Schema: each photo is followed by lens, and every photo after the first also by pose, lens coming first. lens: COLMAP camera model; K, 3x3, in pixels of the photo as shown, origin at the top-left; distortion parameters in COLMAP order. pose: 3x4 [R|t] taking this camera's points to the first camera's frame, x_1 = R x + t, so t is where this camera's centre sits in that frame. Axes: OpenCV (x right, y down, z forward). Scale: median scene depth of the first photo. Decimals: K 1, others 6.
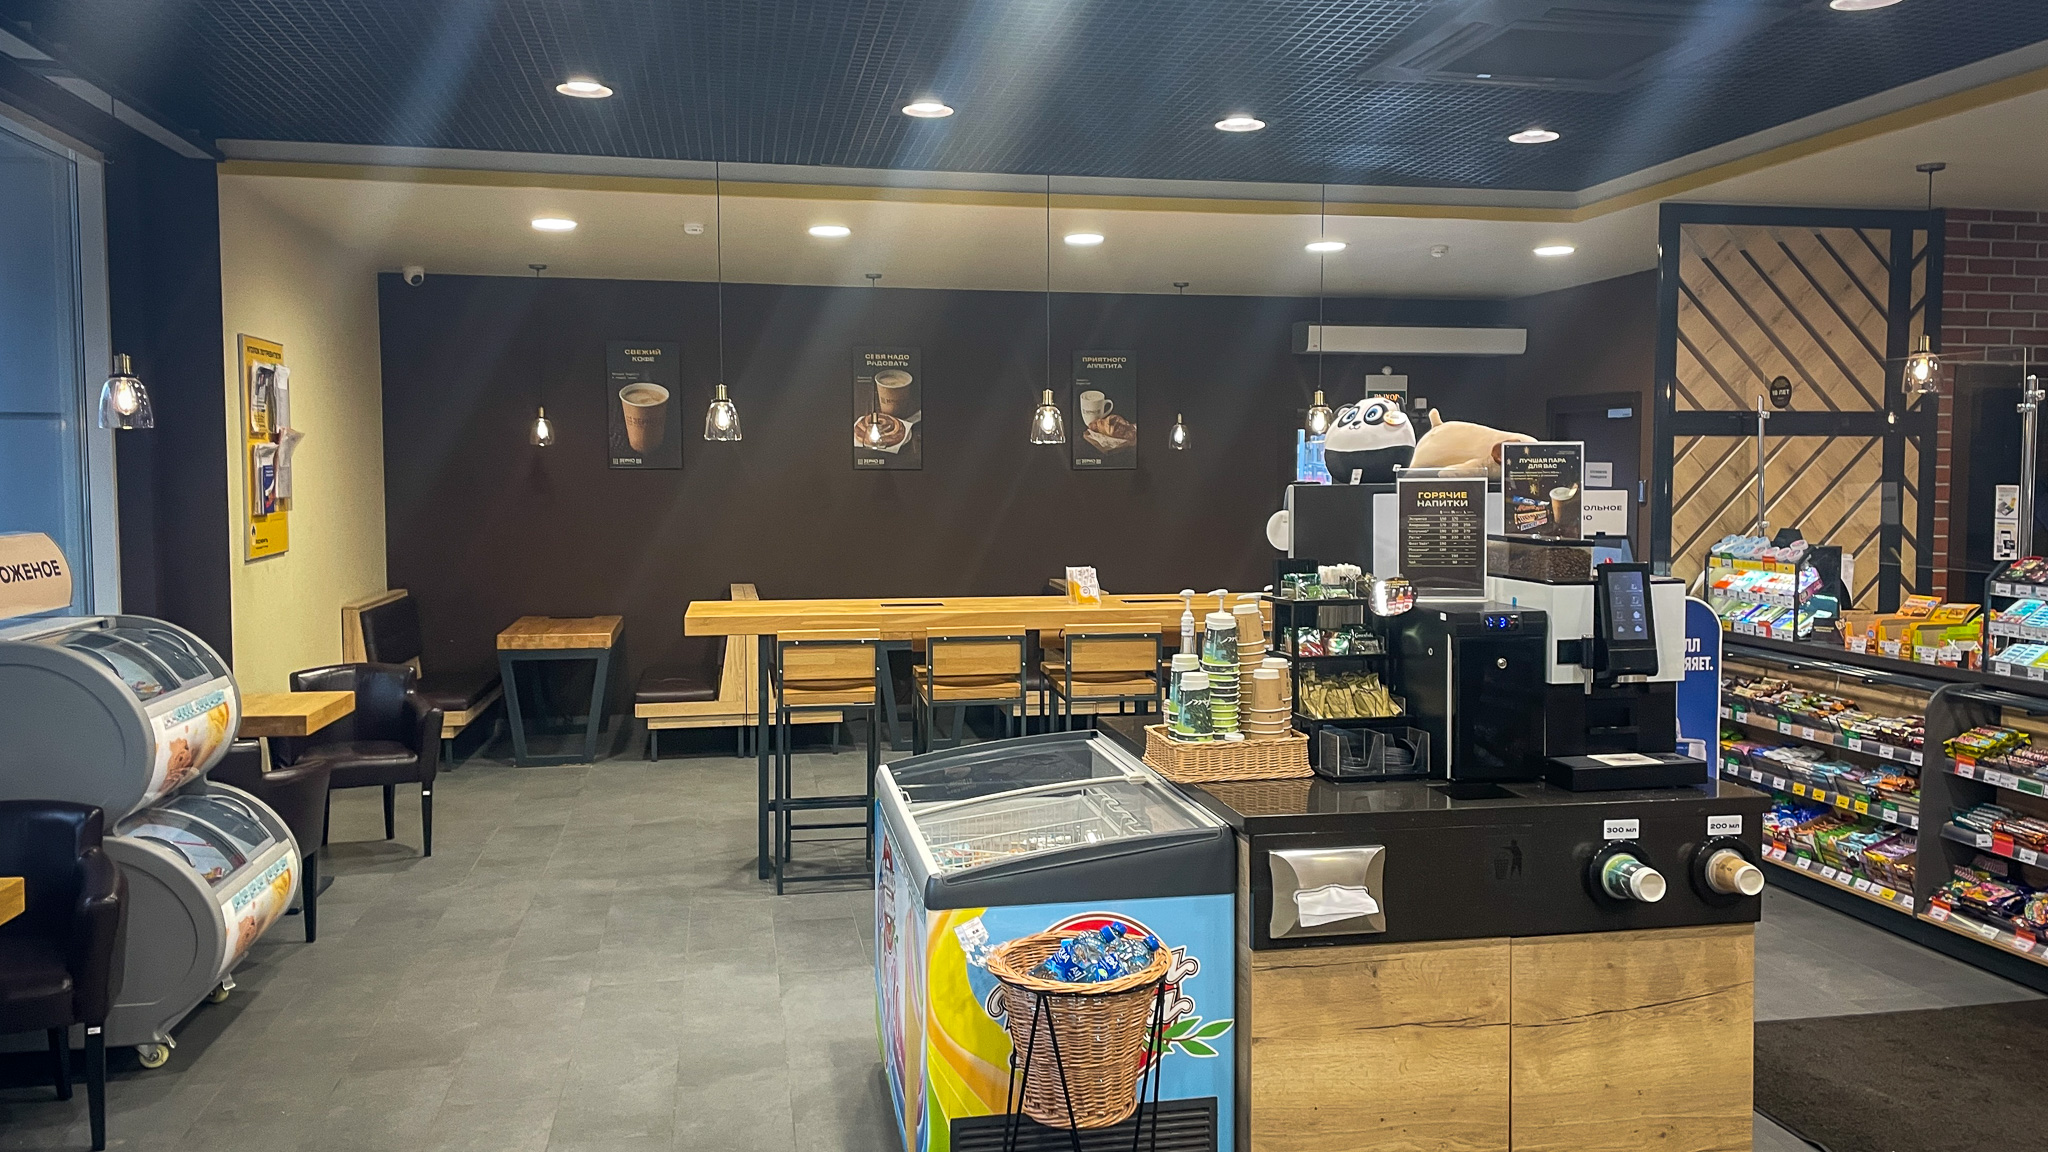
lens RADIAL K [[1538.6, 0, 1007.6], [0, 1538.6, 563.3], [0, 0, 1]] dist [0.101796, -0.129647]
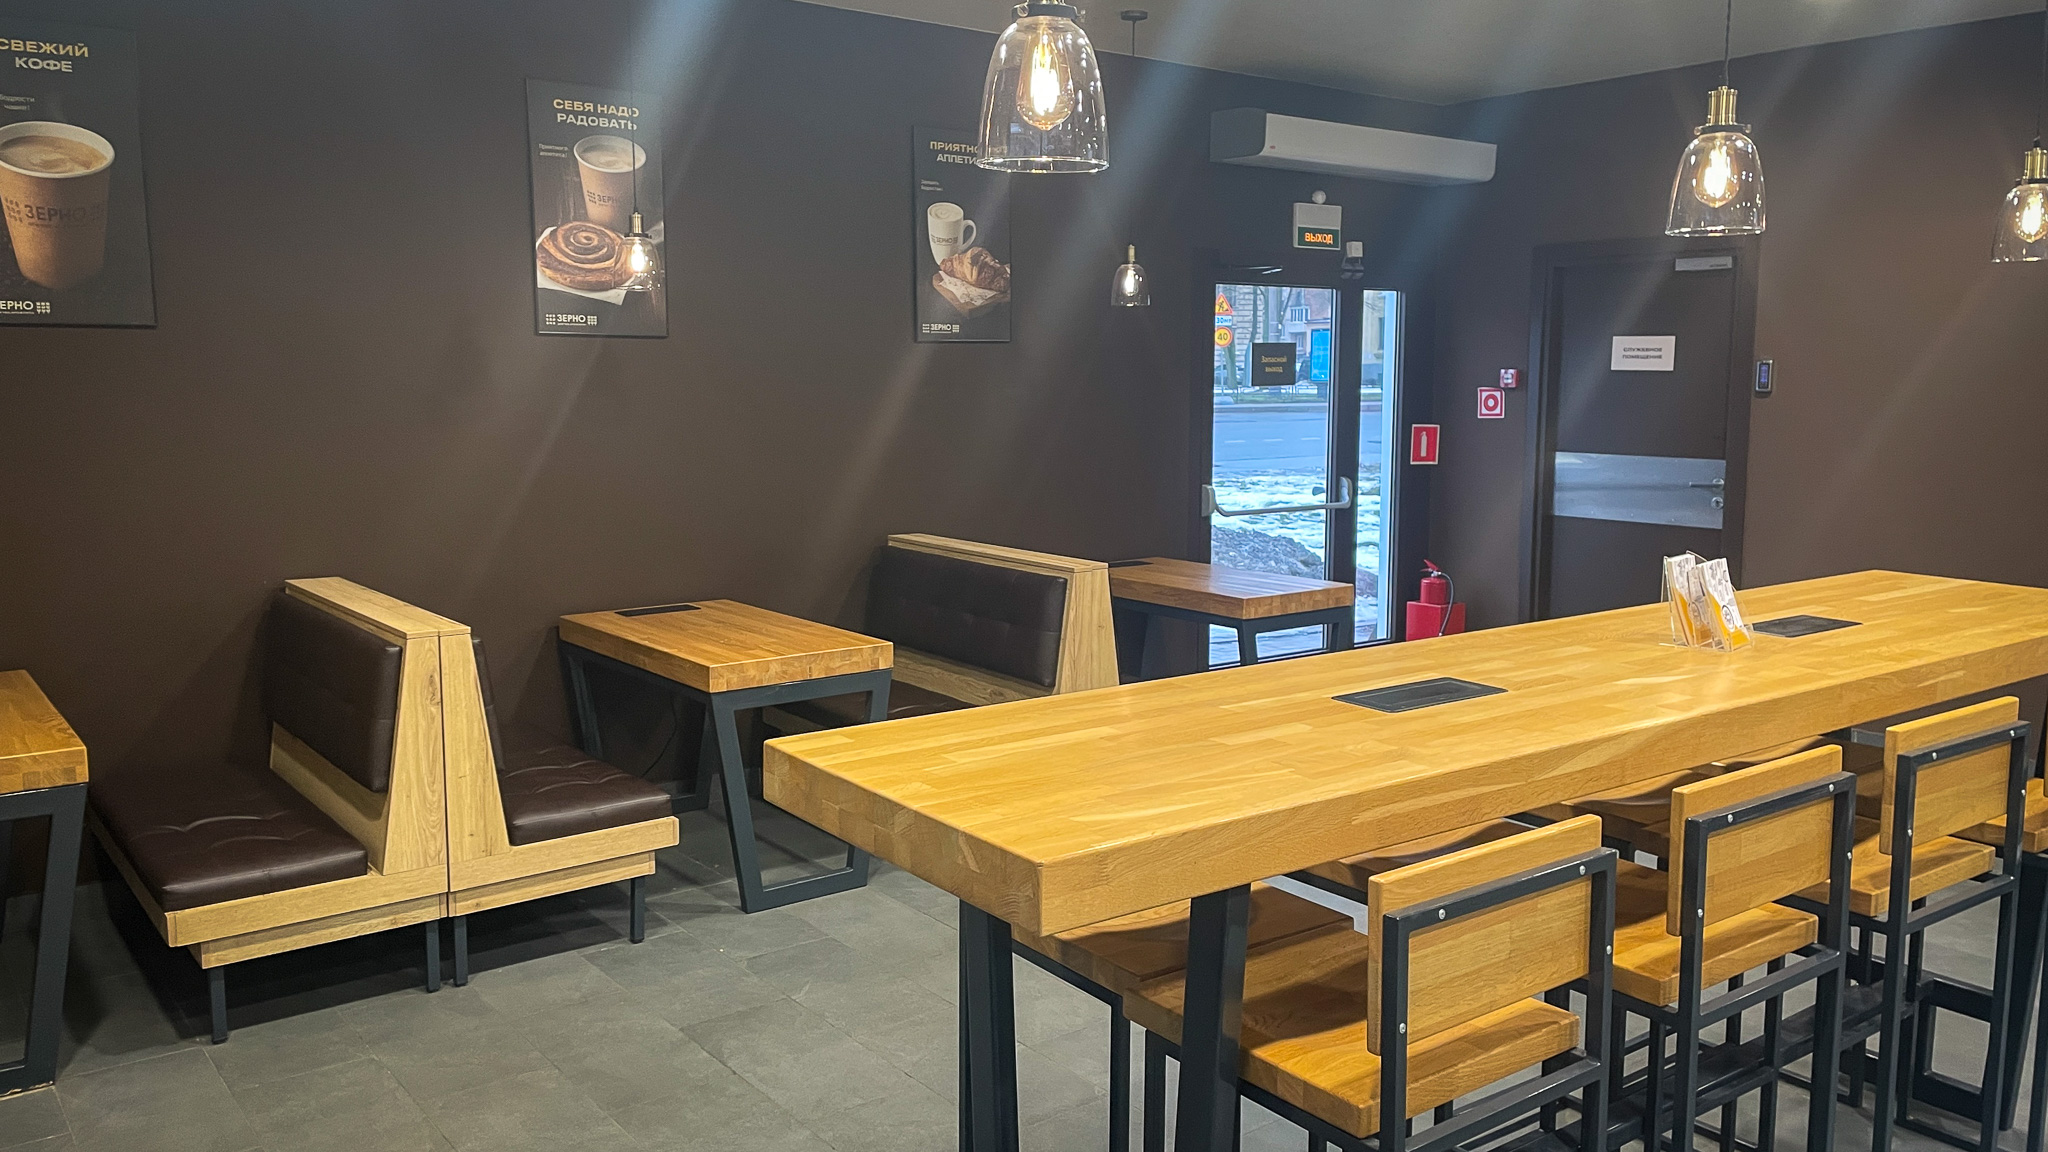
lens RADIAL K [[1592.2, 0, 1022.2], [0, 1592.2, 571.8], [0, 0, 1]] dist [0.073318, -0.085771]
pose [[0.890957, -0.055629, 0.450668, -0.201758], [0.025548, 0.997037, 0.072563, -0.019108], [-0.453369, -0.053137, 0.889737, 0.477507]]
